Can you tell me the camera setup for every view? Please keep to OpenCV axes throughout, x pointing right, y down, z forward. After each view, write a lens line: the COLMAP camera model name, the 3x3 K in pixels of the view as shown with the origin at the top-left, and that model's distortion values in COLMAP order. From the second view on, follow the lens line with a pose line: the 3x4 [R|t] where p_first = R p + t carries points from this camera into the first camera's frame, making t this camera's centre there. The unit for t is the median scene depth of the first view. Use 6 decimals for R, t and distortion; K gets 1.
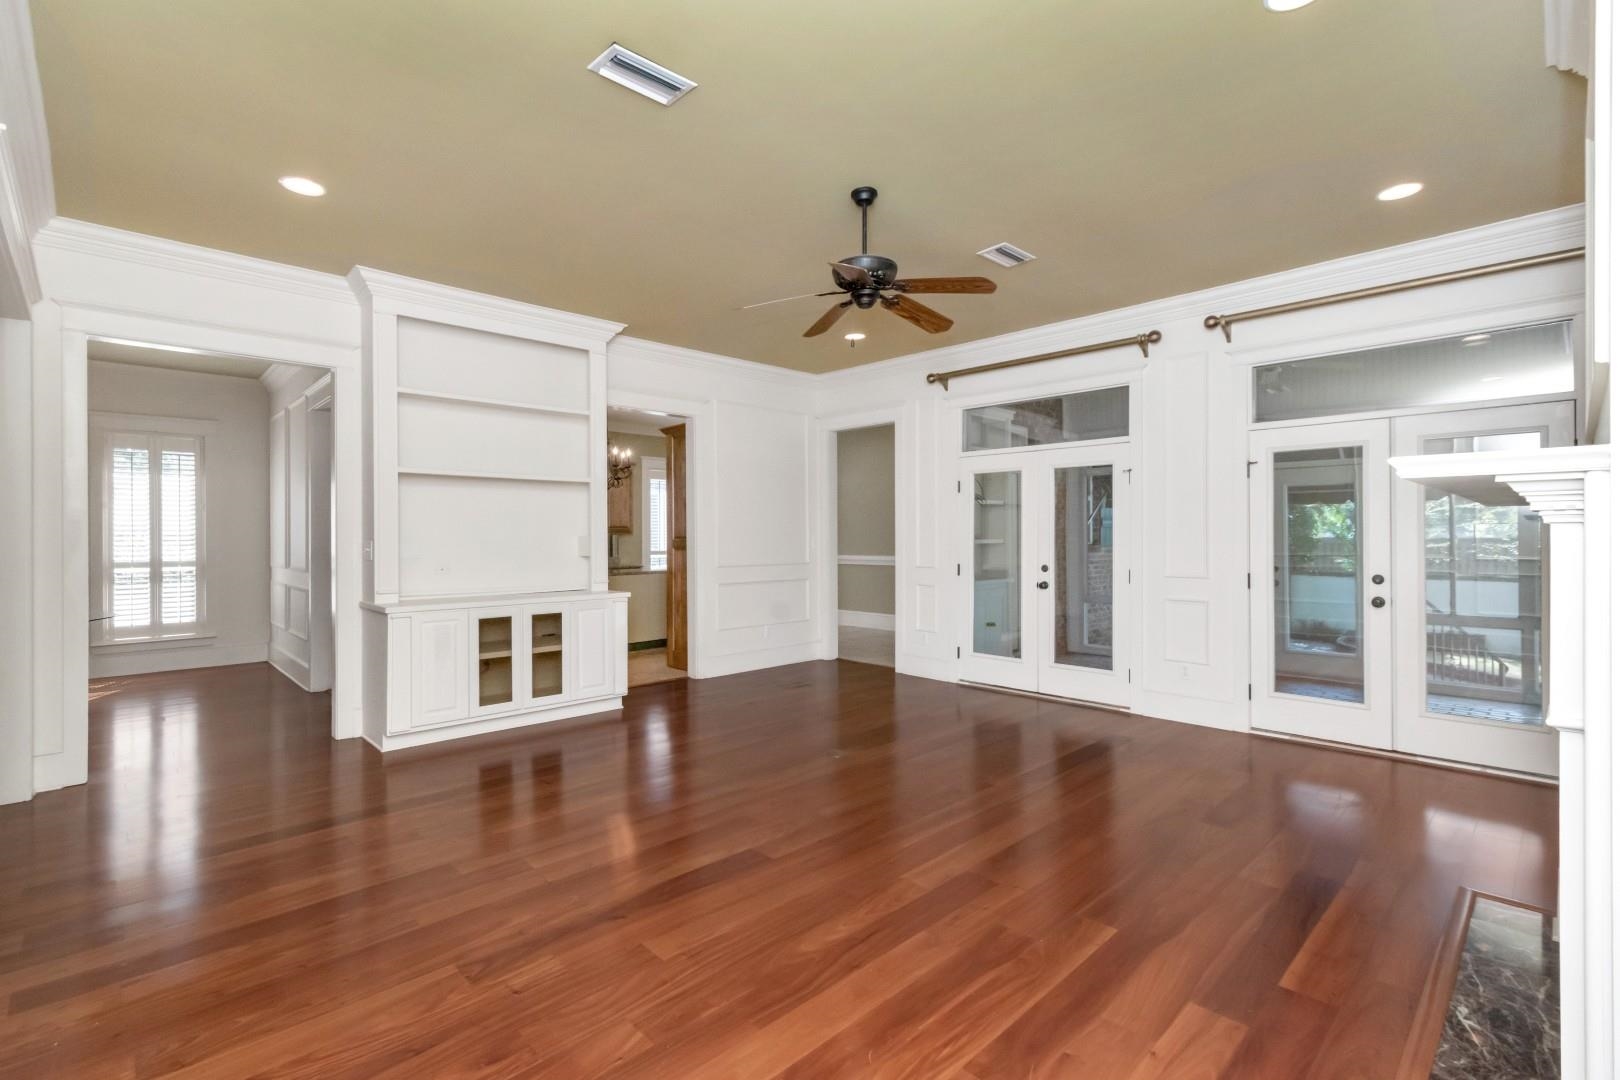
lens RADIAL K [[728.7, 0, 811.6], [0, 728.7, 547.8], [0, 0, 1]] dist [0.003180, 0.000049]
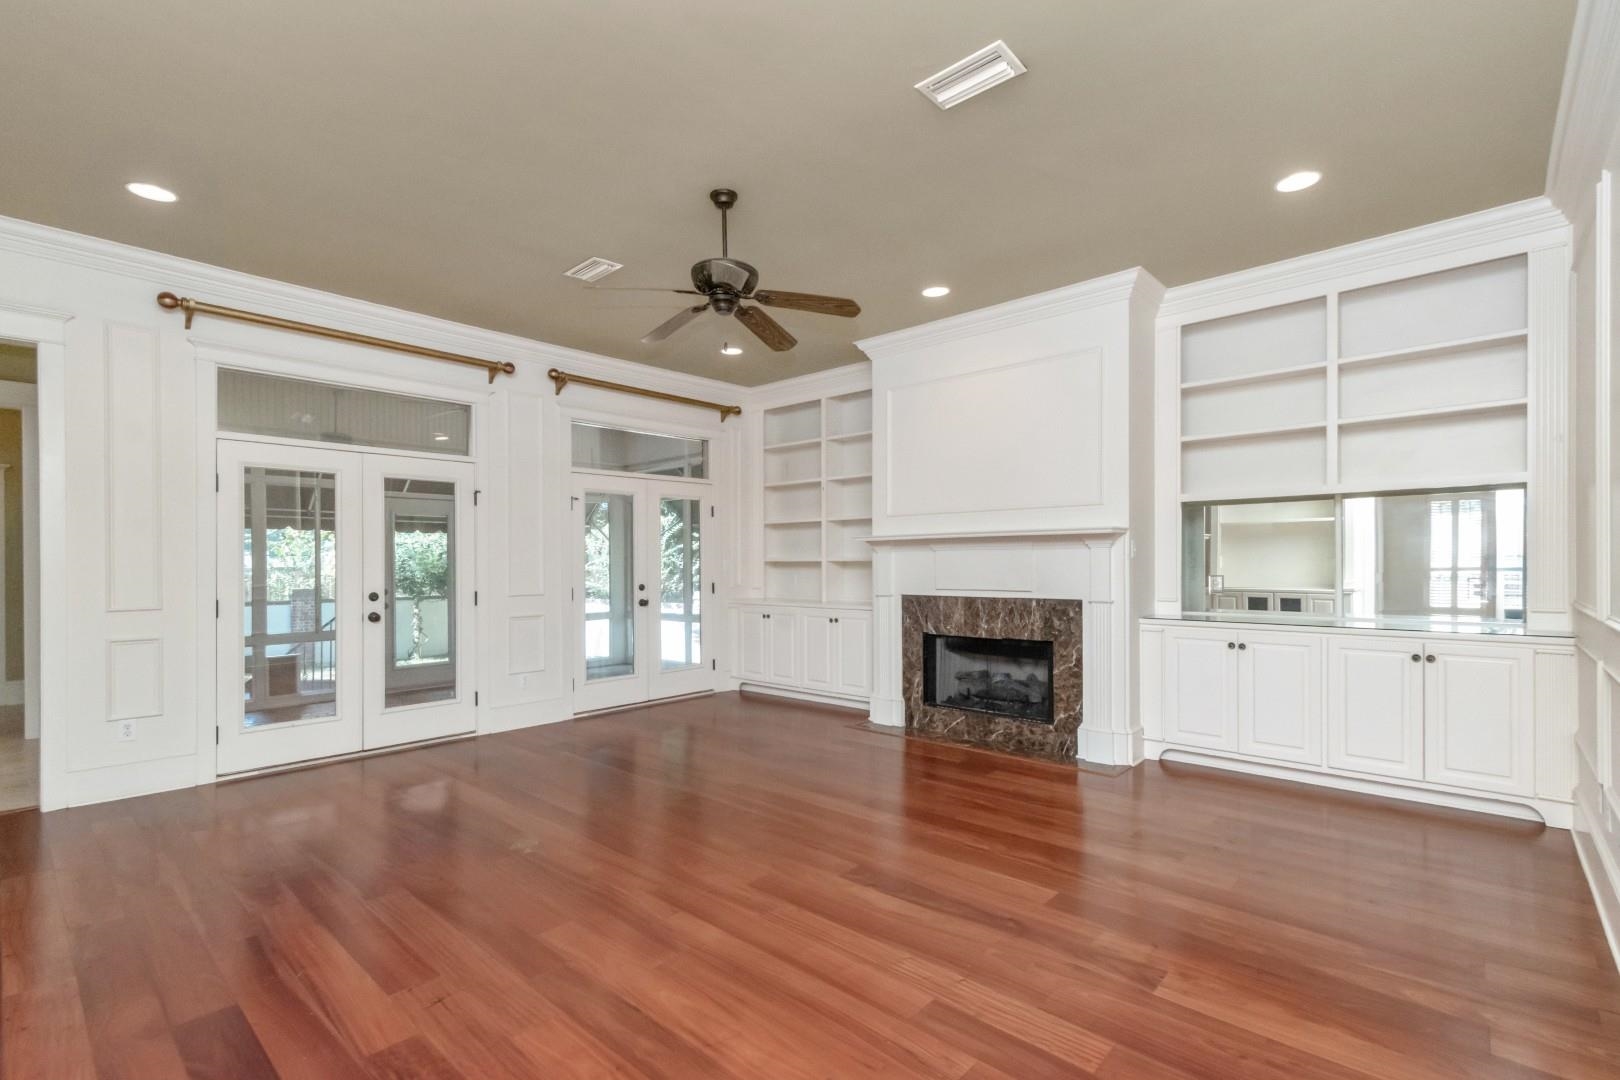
lens RADIAL K [[742.9, 0, 788.3], [0, 742.9, 577.3], [0, 0, 1]] dist [0.000205, -0.000096]
pose [[-0.044318, -0.023966, 0.998730, -0.621097], [0.019993, 0.999491, 0.024872, -0.006906], [-0.998817, 0.021069, -0.043816, 0.646227]]
